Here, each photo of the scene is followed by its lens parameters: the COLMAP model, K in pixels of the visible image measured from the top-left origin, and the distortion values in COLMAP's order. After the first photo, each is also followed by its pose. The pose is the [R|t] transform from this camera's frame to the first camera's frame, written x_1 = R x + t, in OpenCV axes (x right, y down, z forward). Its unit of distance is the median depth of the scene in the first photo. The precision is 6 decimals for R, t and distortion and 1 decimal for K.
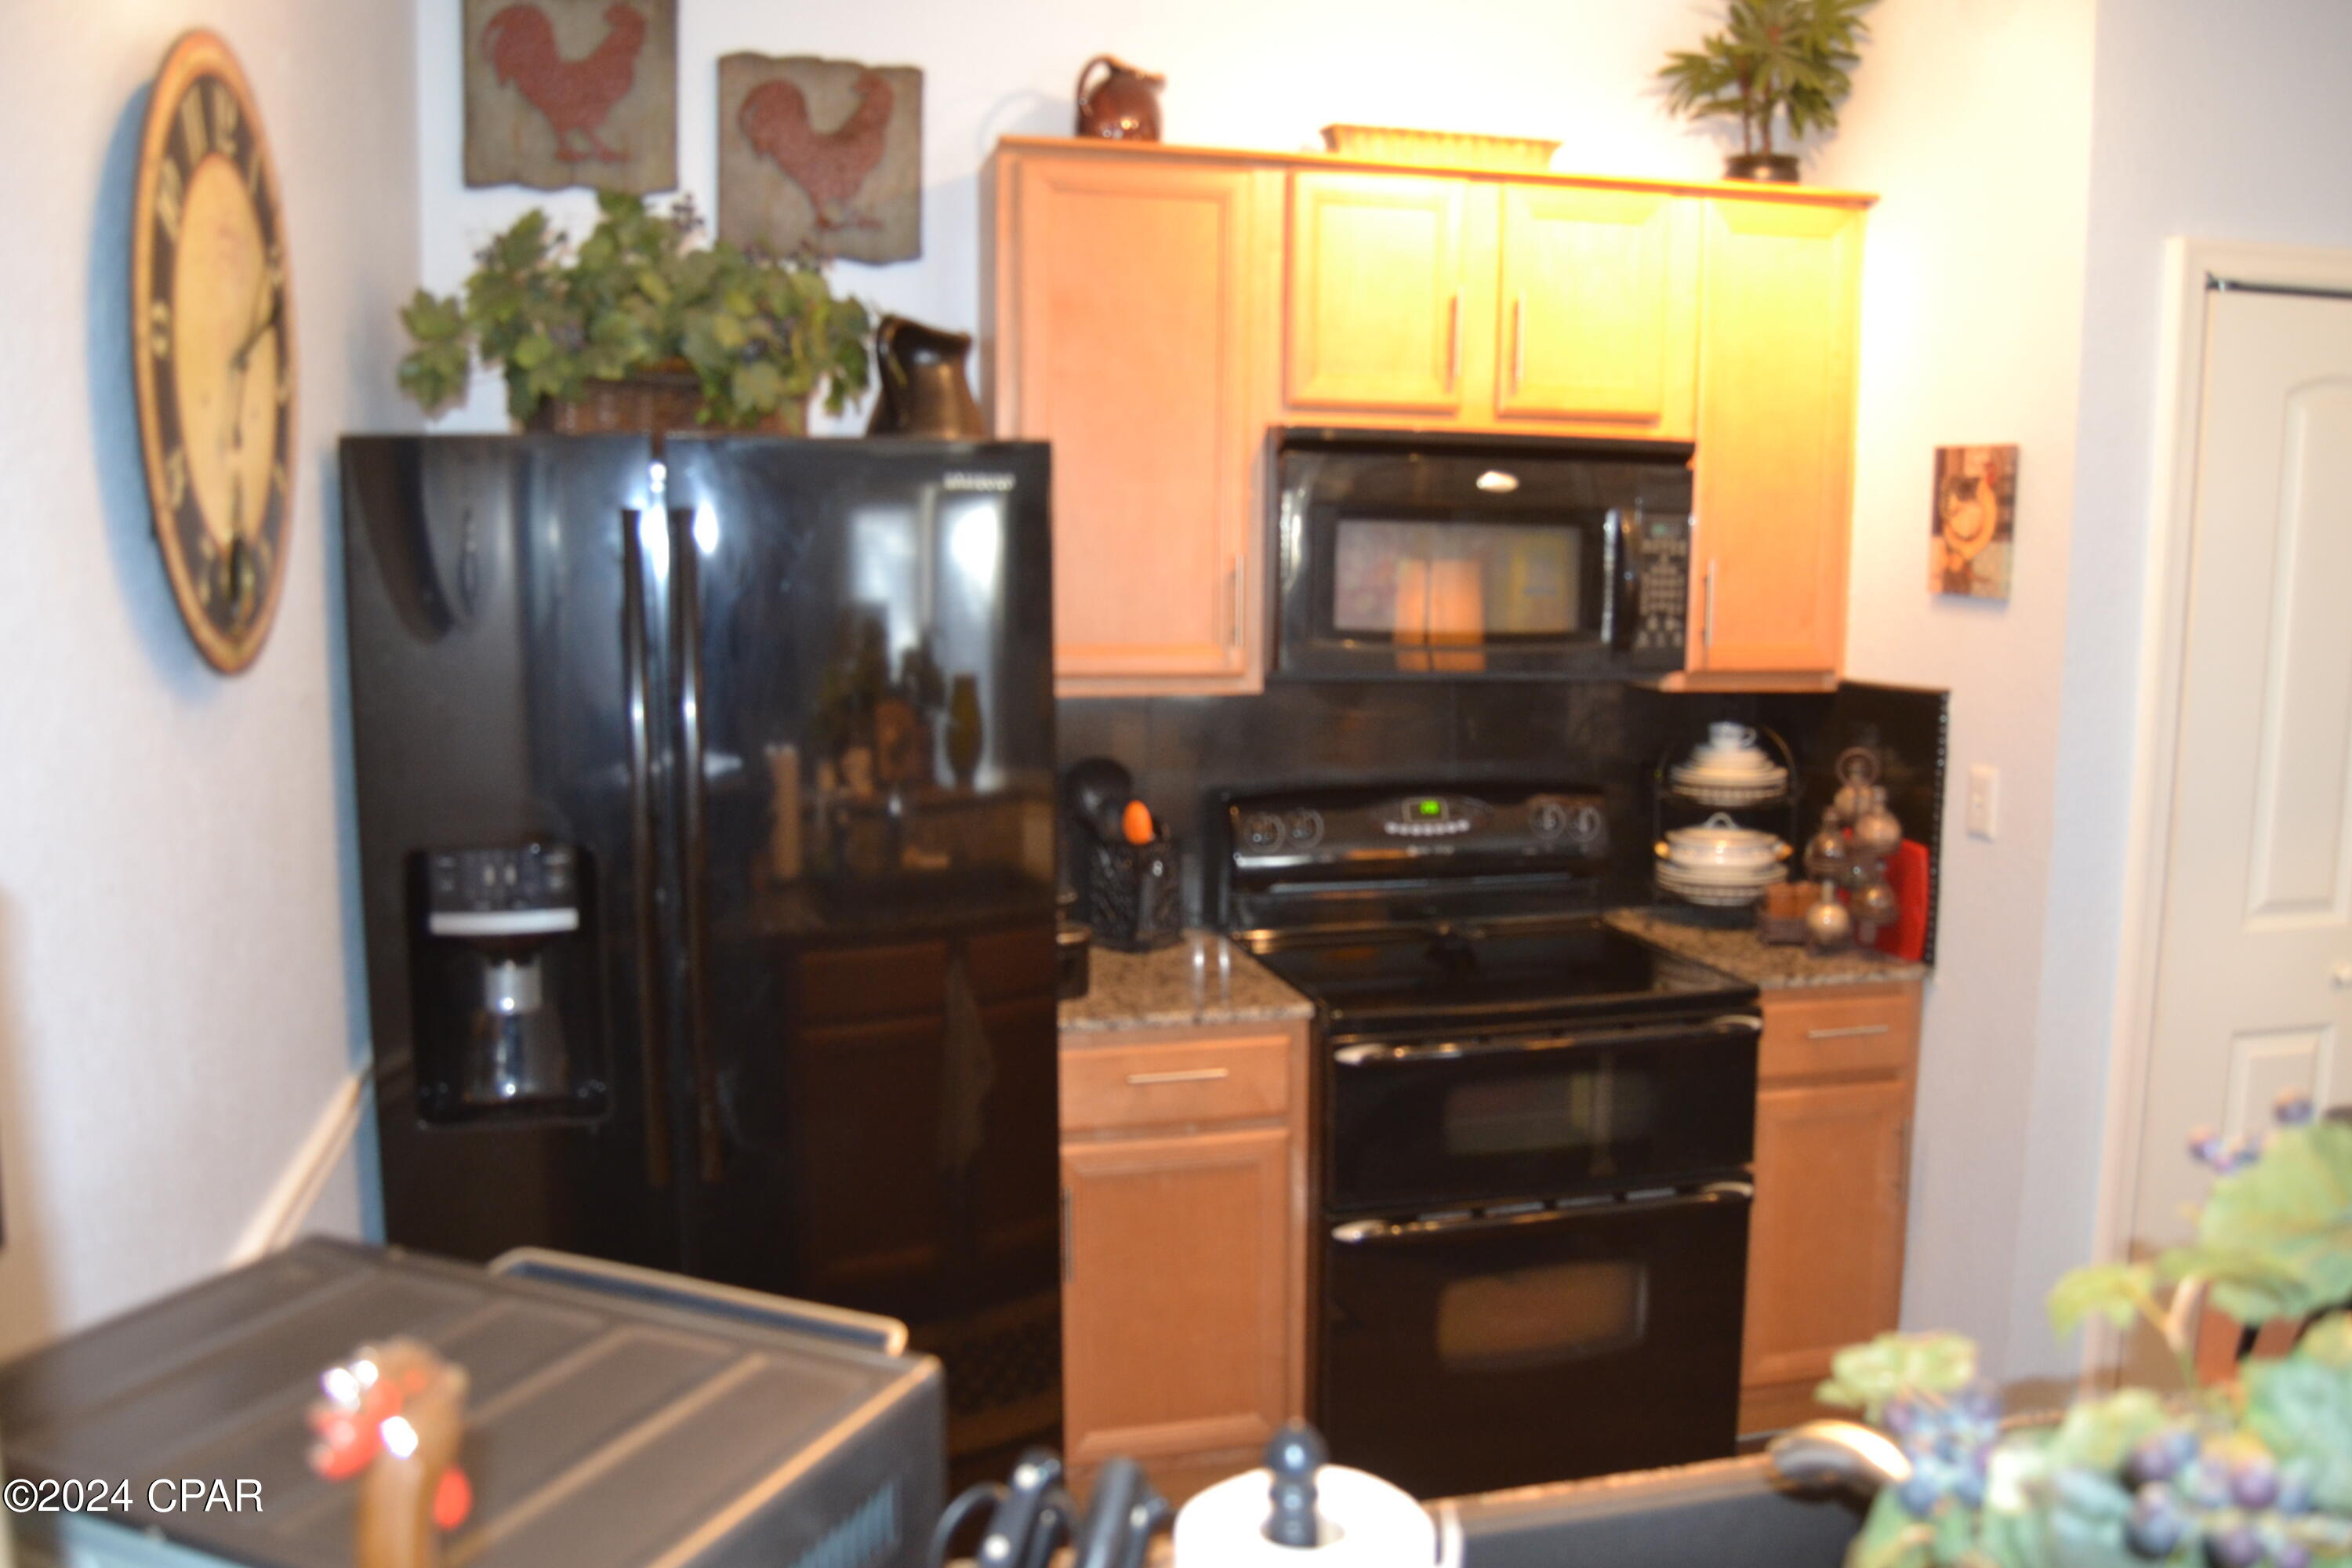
lens RADIAL K [[1888.0, 0, 1176.0], [0, 1888.0, 784.0], [0, 0, 1]] dist [-0.075504, 0.009661]
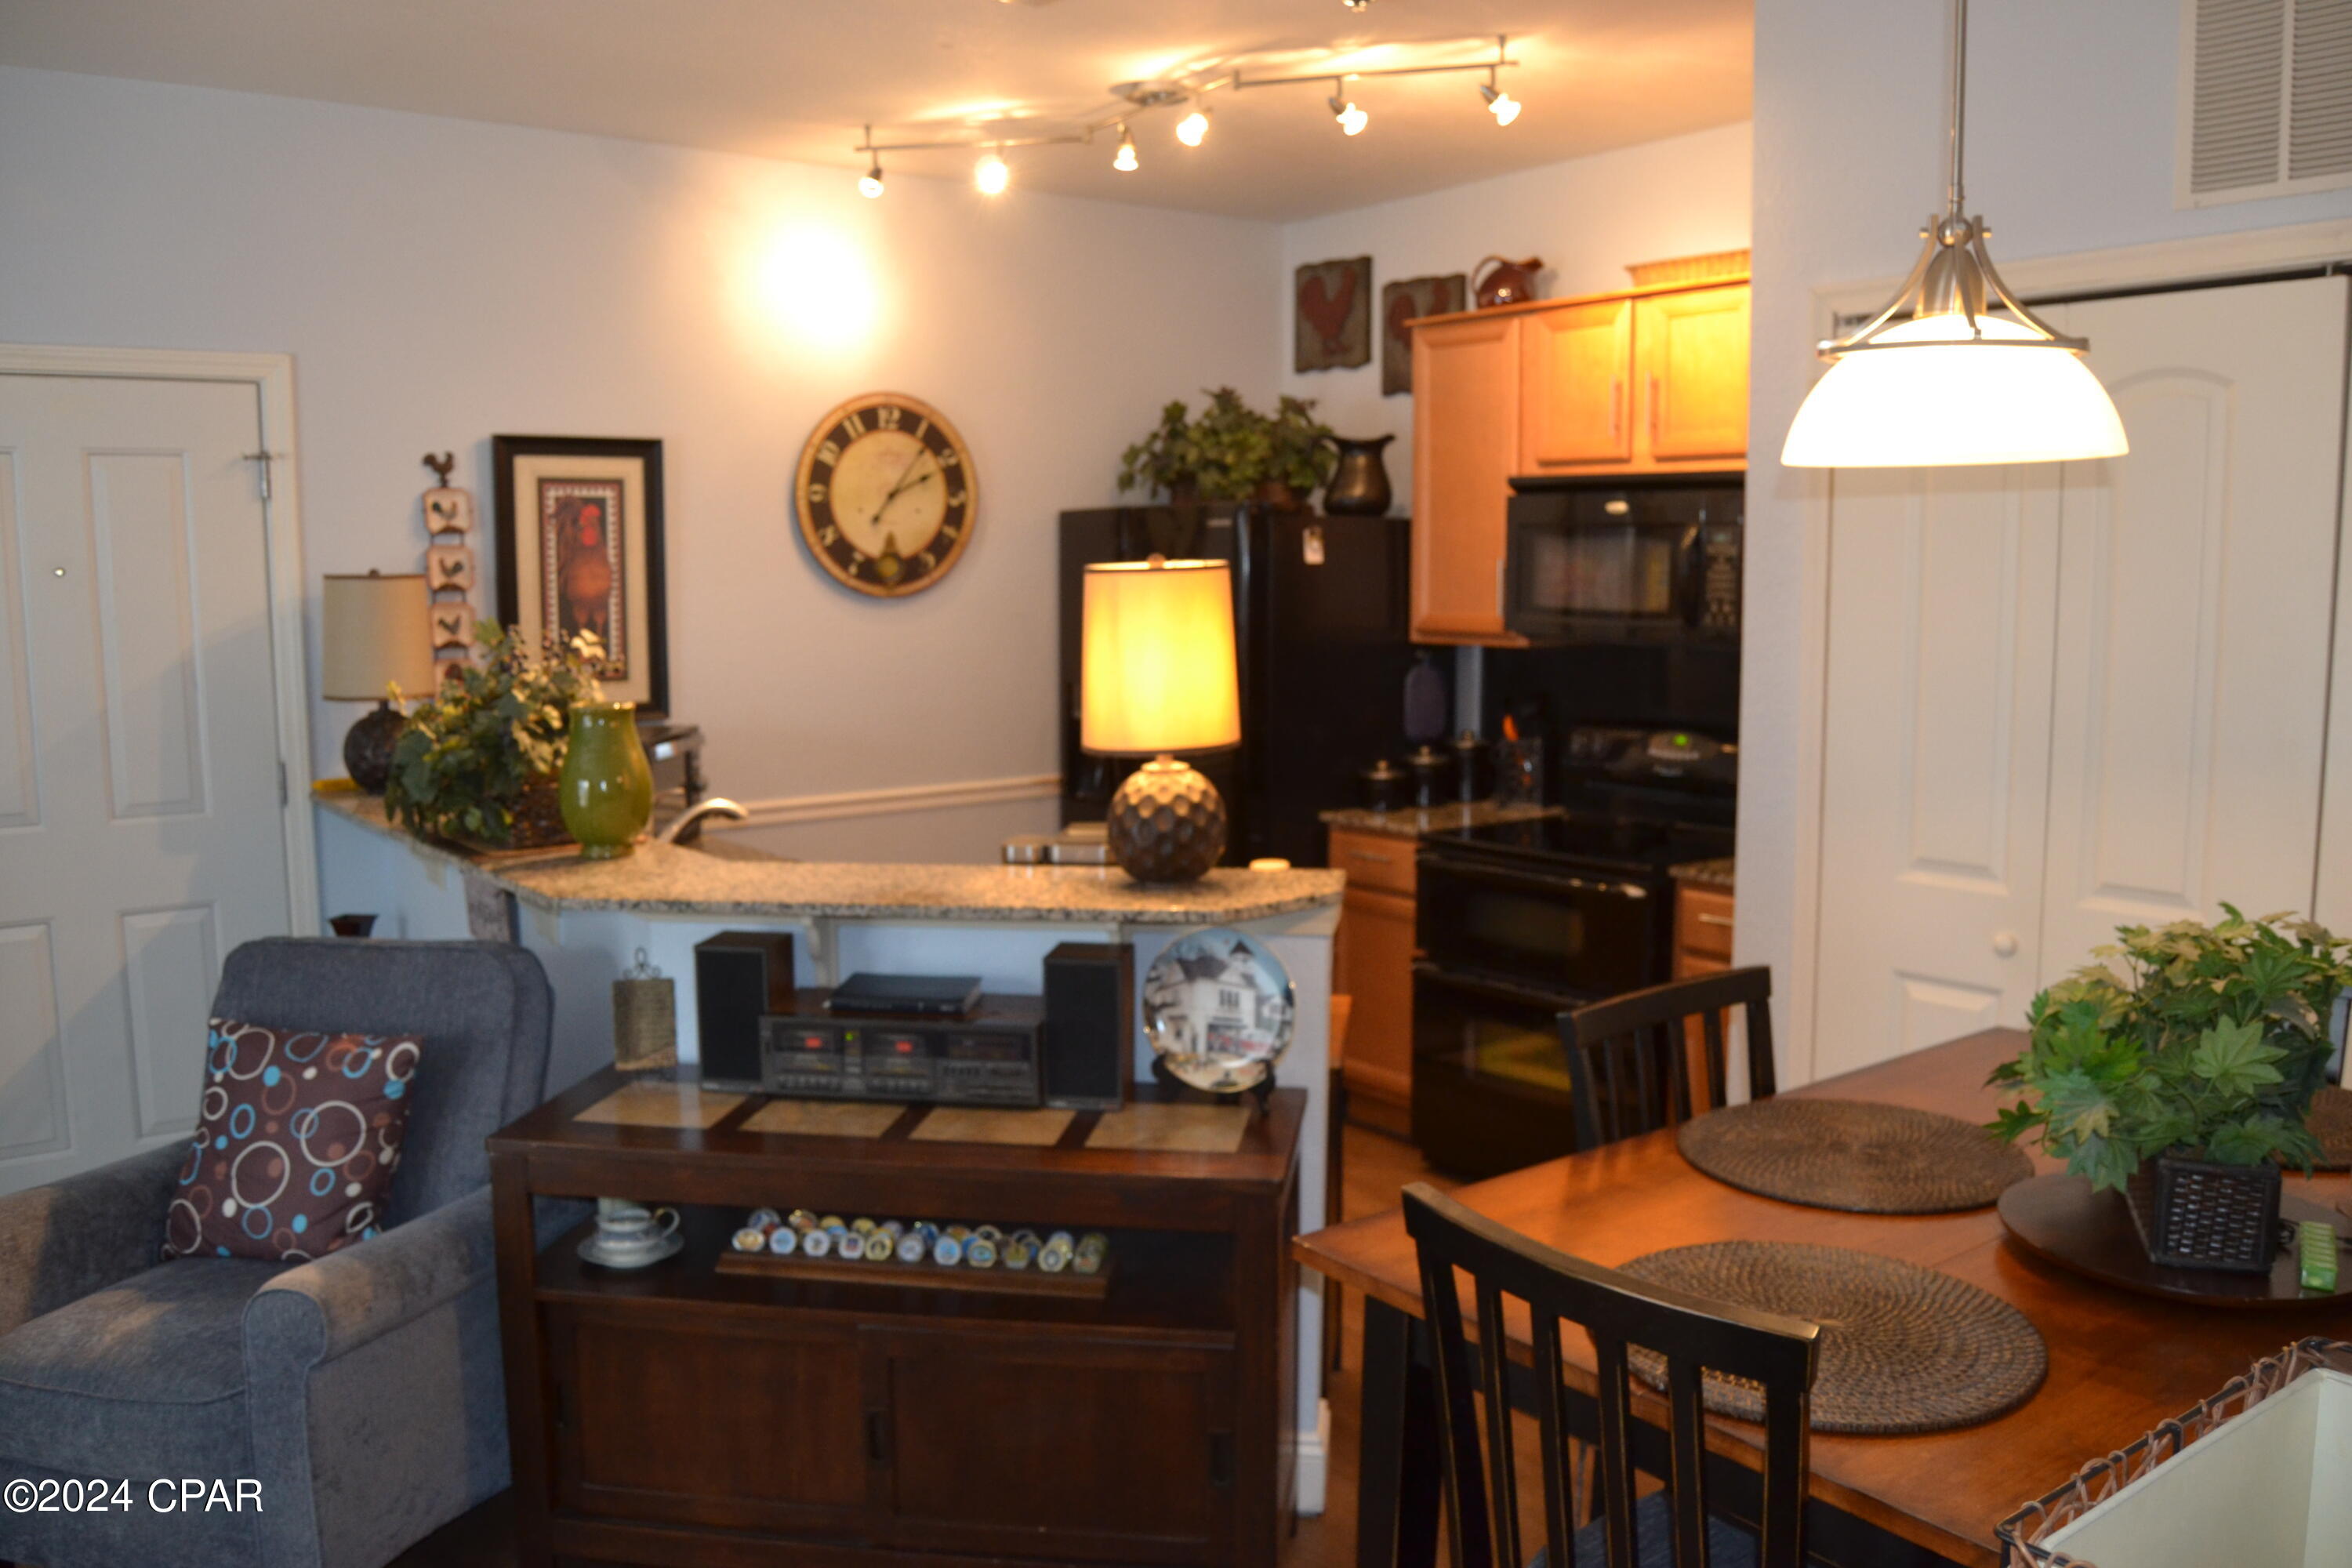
lens RADIAL K [[1857.1, 0, 1176.0], [0, 1857.1, 784.0], [0, 0, 1]] dist [-0.094730, 0.038328]
pose [[0.388813, 0.102308, -0.915619, 1.363310], [-0.109802, 0.991878, 0.064202, -0.002064], [0.914750, 0.075574, 0.396889, 0.134823]]
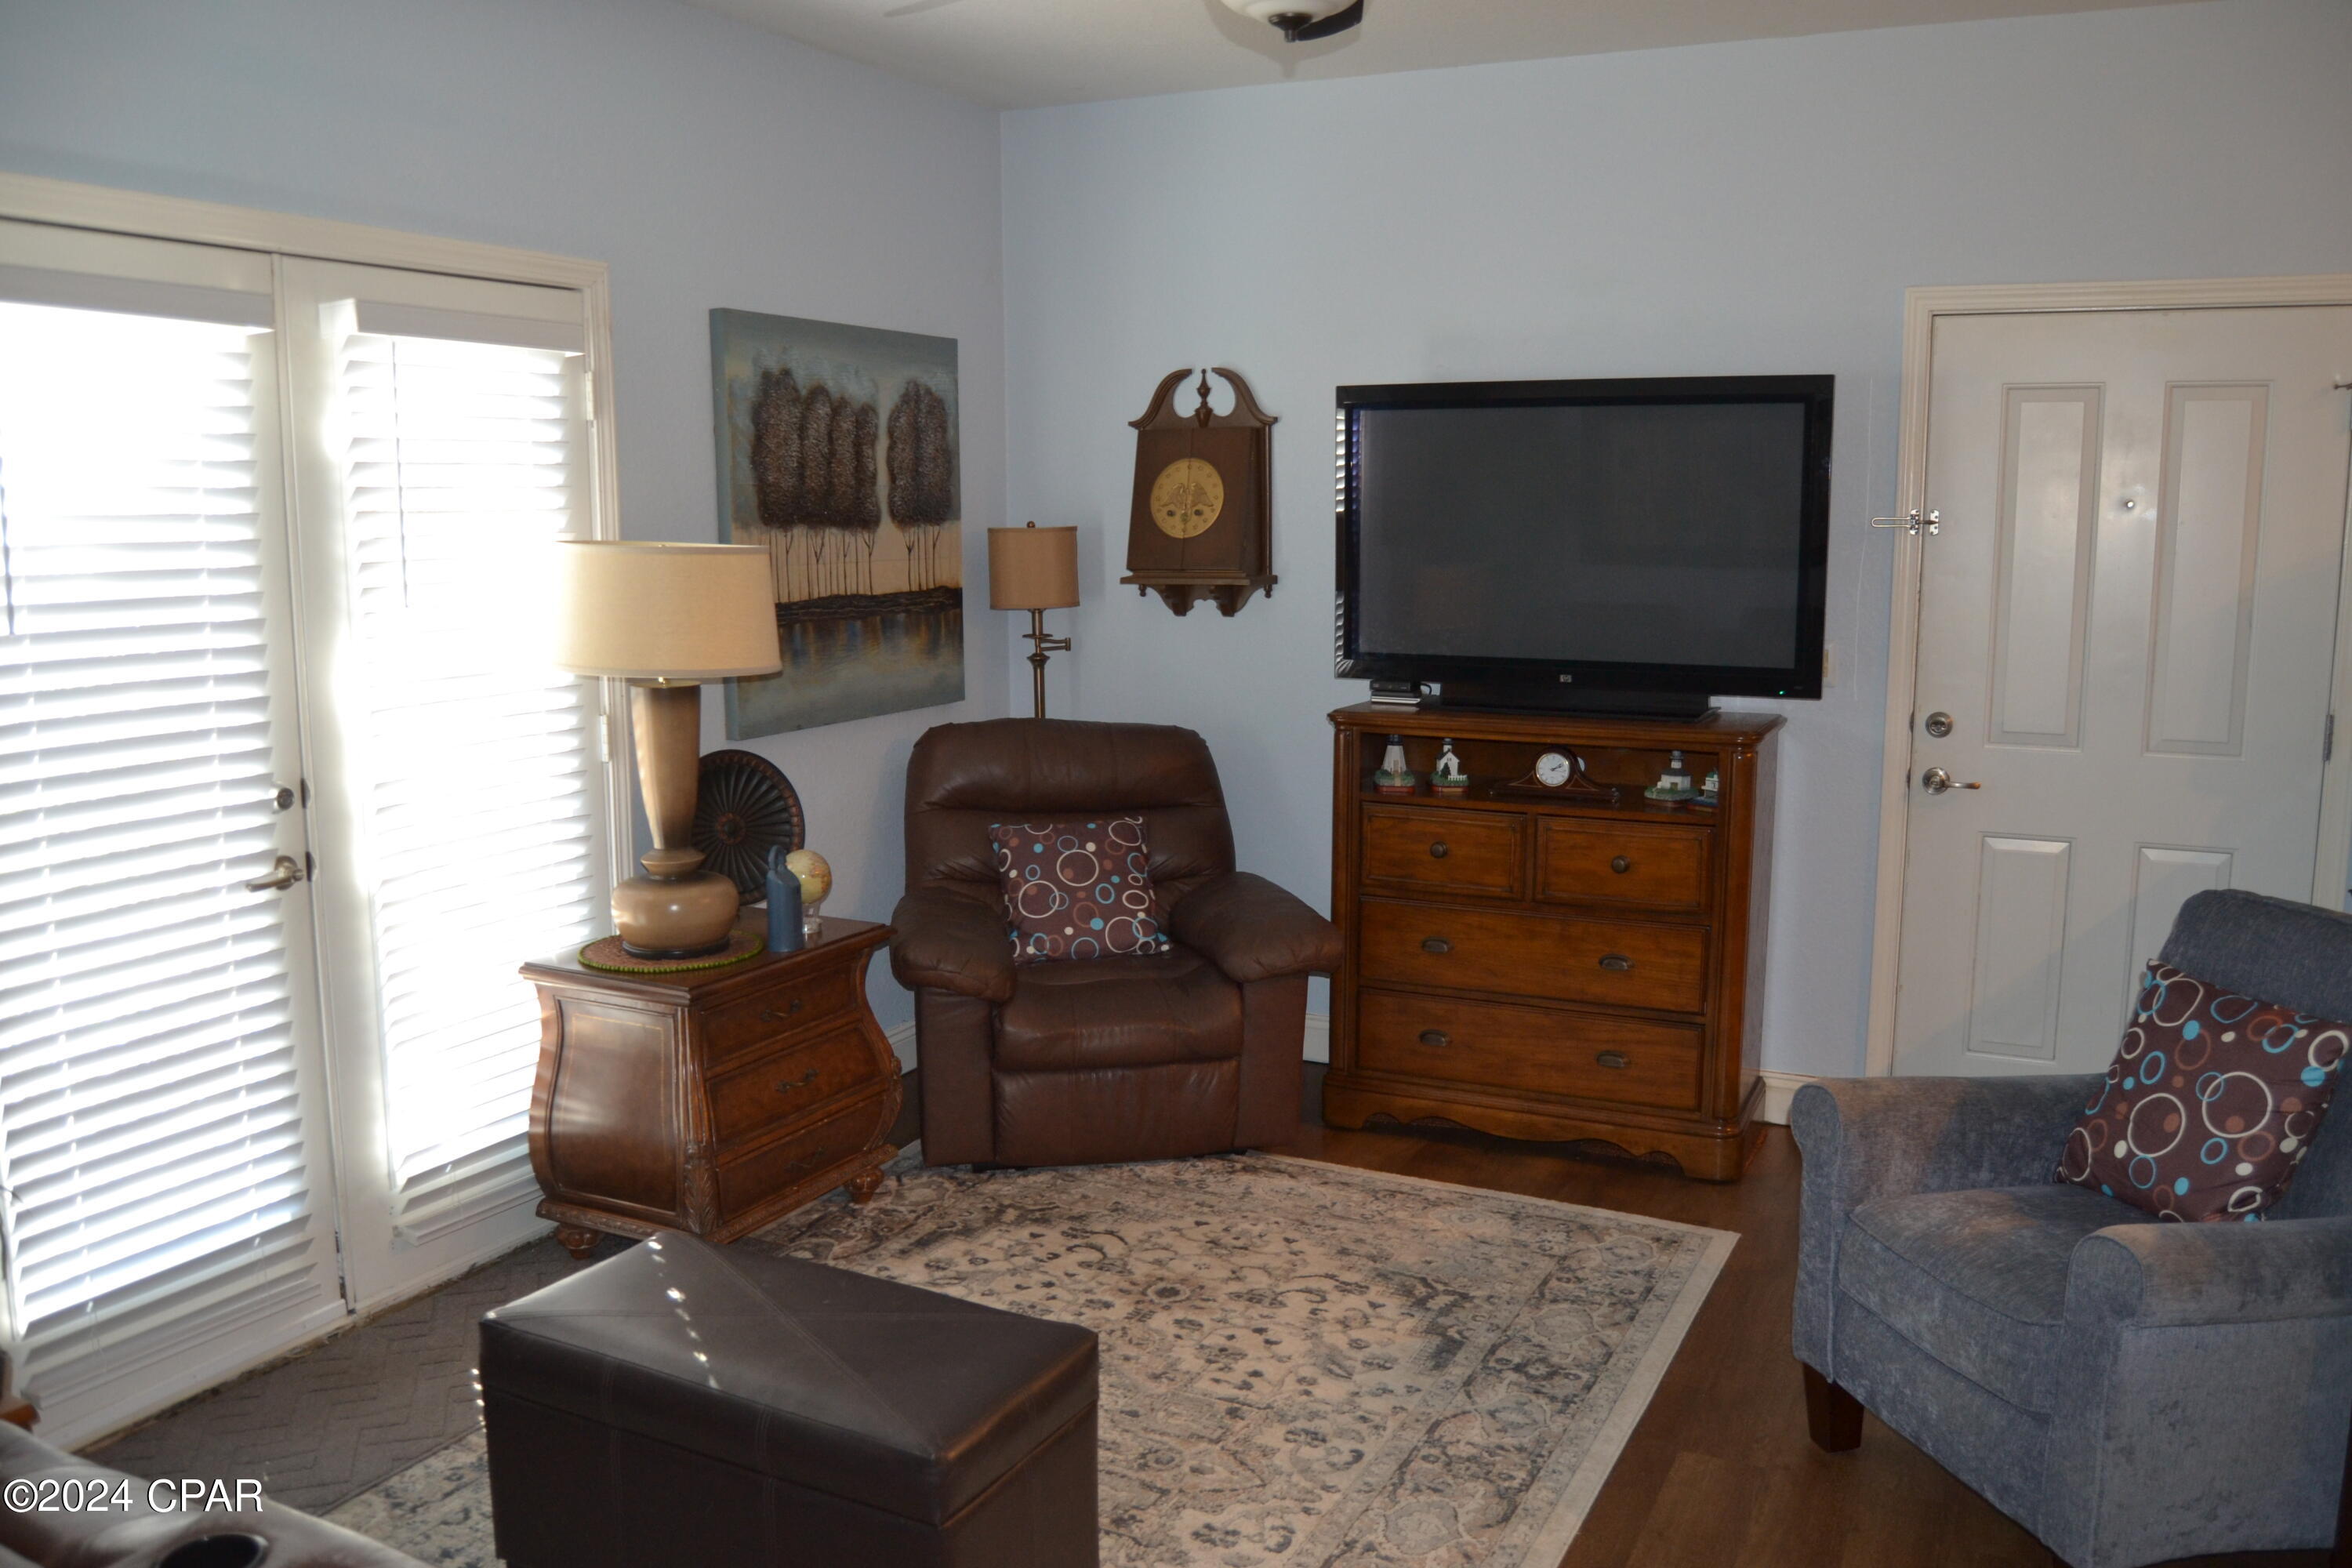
lens RADIAL K [[1871.2, 0, 1176.0], [0, 1871.2, 784.0], [0, 0, 1]] dist [-0.094268, 0.038313]
pose [[-0.641850, 0.106527, -0.759395, 1.335903], [-0.102485, 0.969503, 0.222622, -0.008895], [0.759951, 0.220717, -0.611358, 0.233064]]
